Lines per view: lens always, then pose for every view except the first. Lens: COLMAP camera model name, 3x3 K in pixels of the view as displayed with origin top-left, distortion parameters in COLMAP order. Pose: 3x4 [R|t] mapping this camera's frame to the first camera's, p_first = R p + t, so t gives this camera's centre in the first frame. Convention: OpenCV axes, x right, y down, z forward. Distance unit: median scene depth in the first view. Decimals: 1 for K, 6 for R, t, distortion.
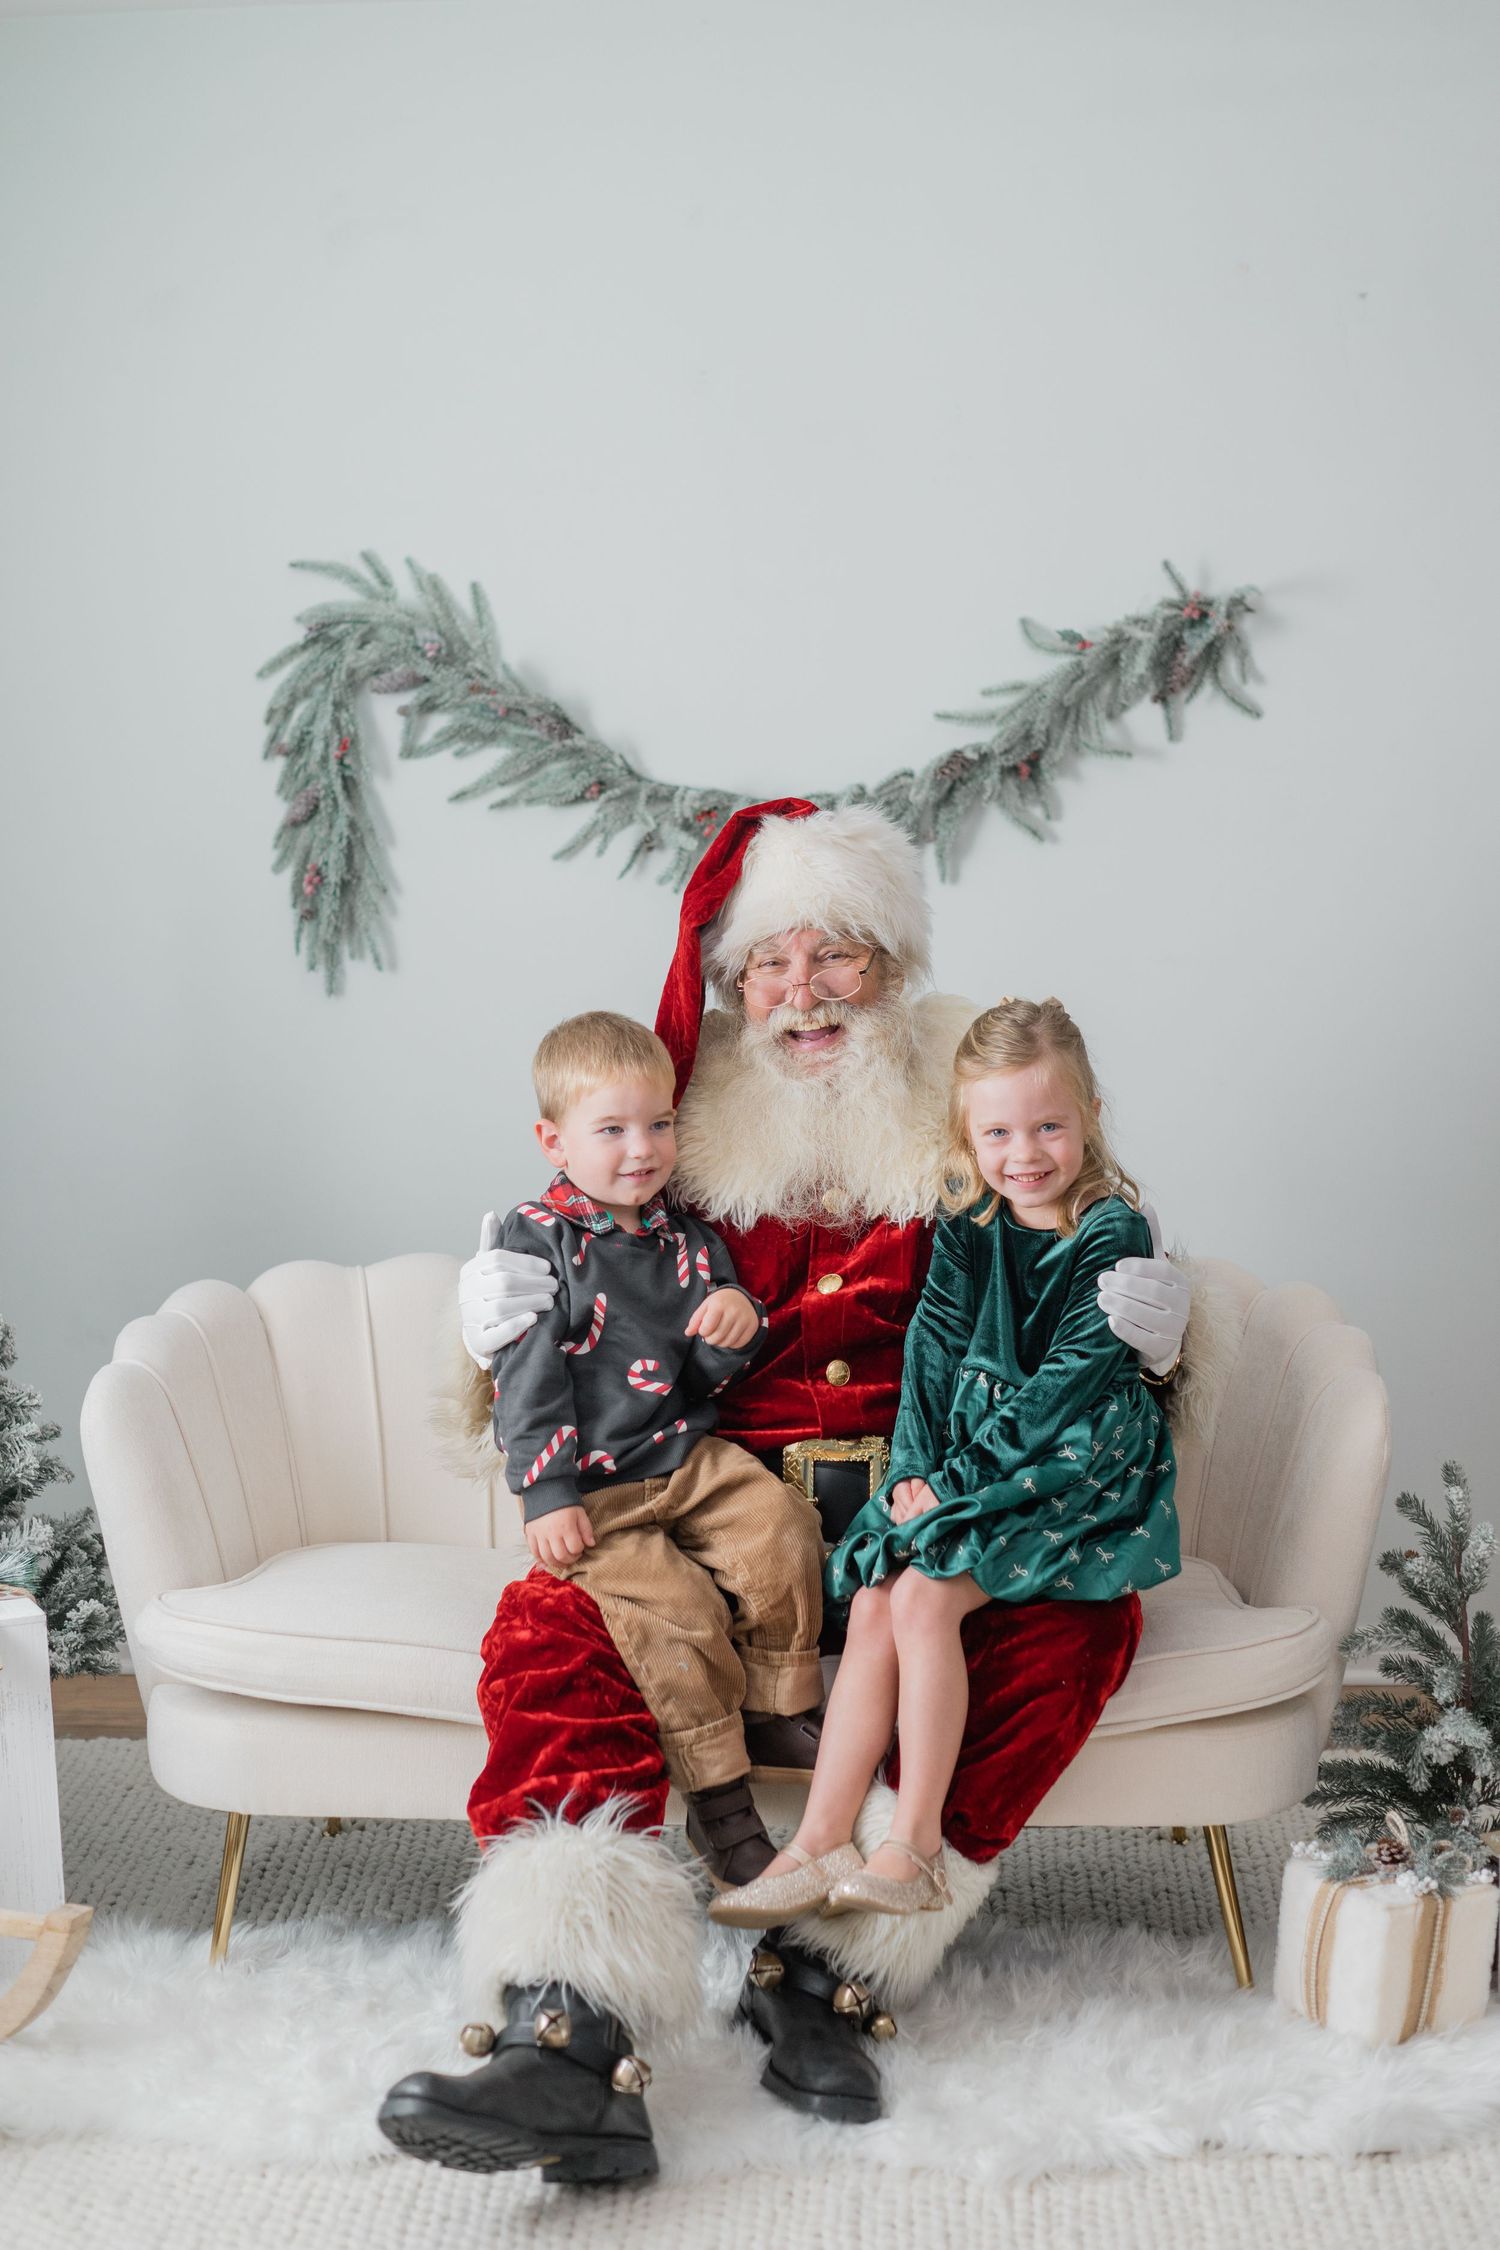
lens RADIAL K [[3117.9, 0, 668.6], [0, 3117.9, 1046.1], [0, 0, 1]] dist [-0.116640, -0.039686]
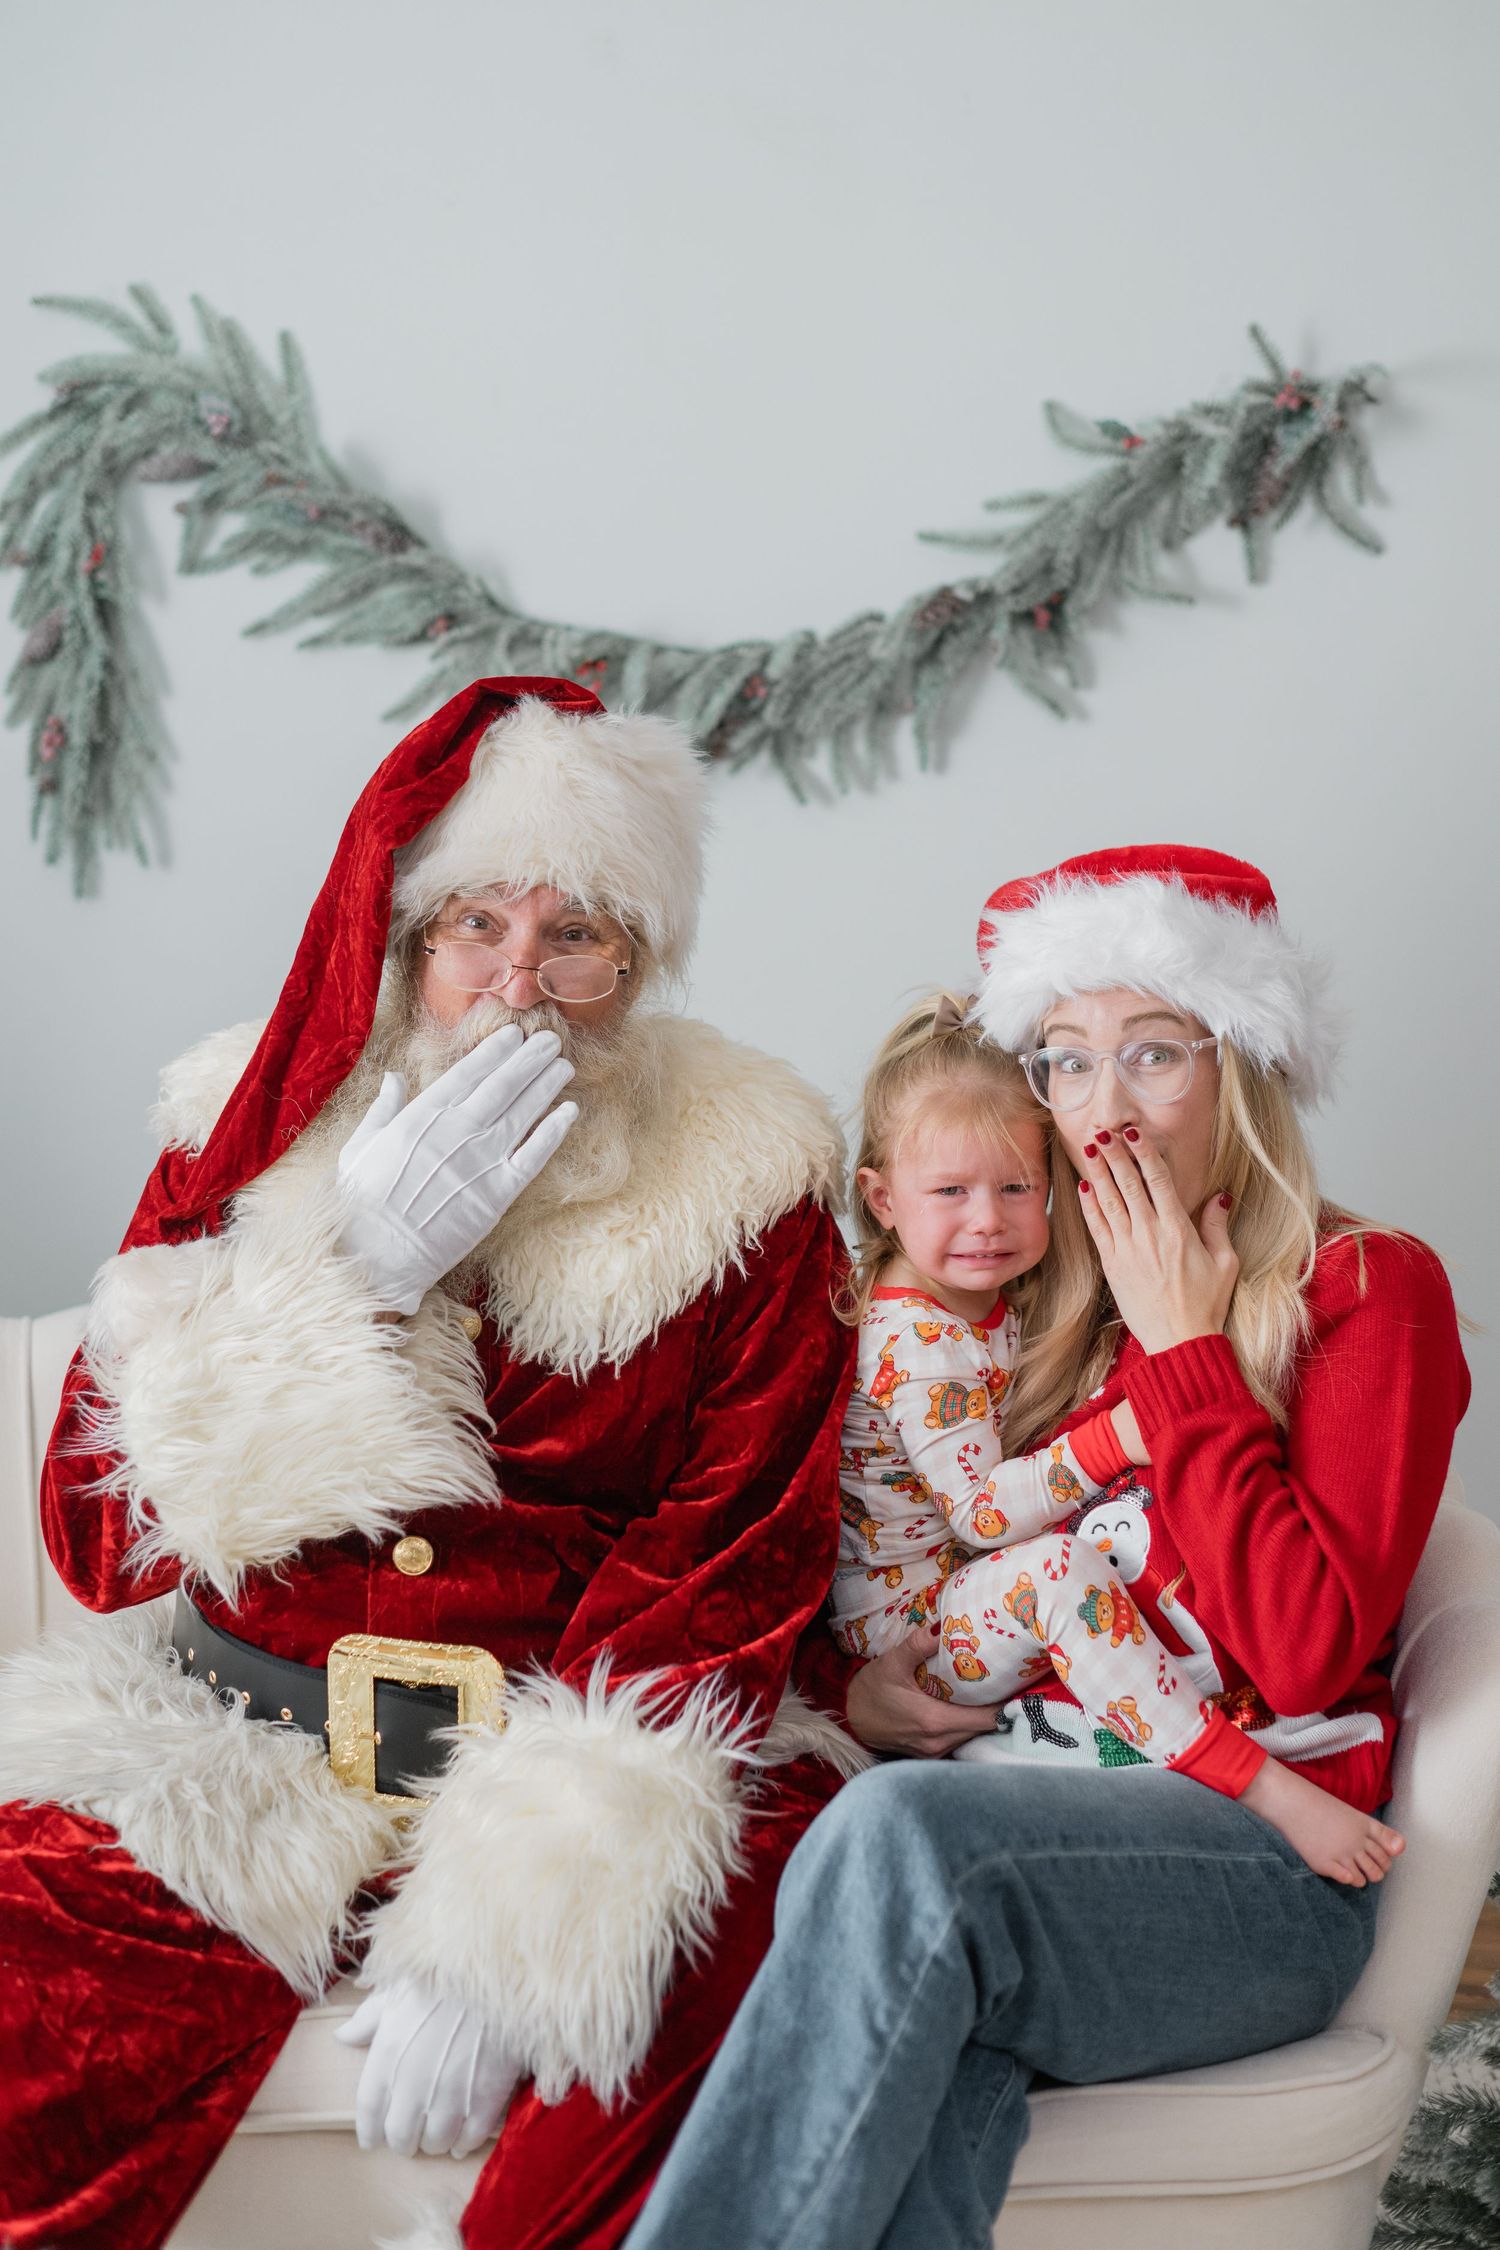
lens RADIAL K [[3117.9, 0, 668.6], [0, 3117.9, 1046.1], [0, 0, 1]] dist [-0.116640, -0.039686]
pose [[0.998650, 0.035577, -0.037847, 0.059277], [-0.032874, 0.997020, 0.069795, -0.037695], [0.040217, -0.068456, 0.996843, 0.283254]]
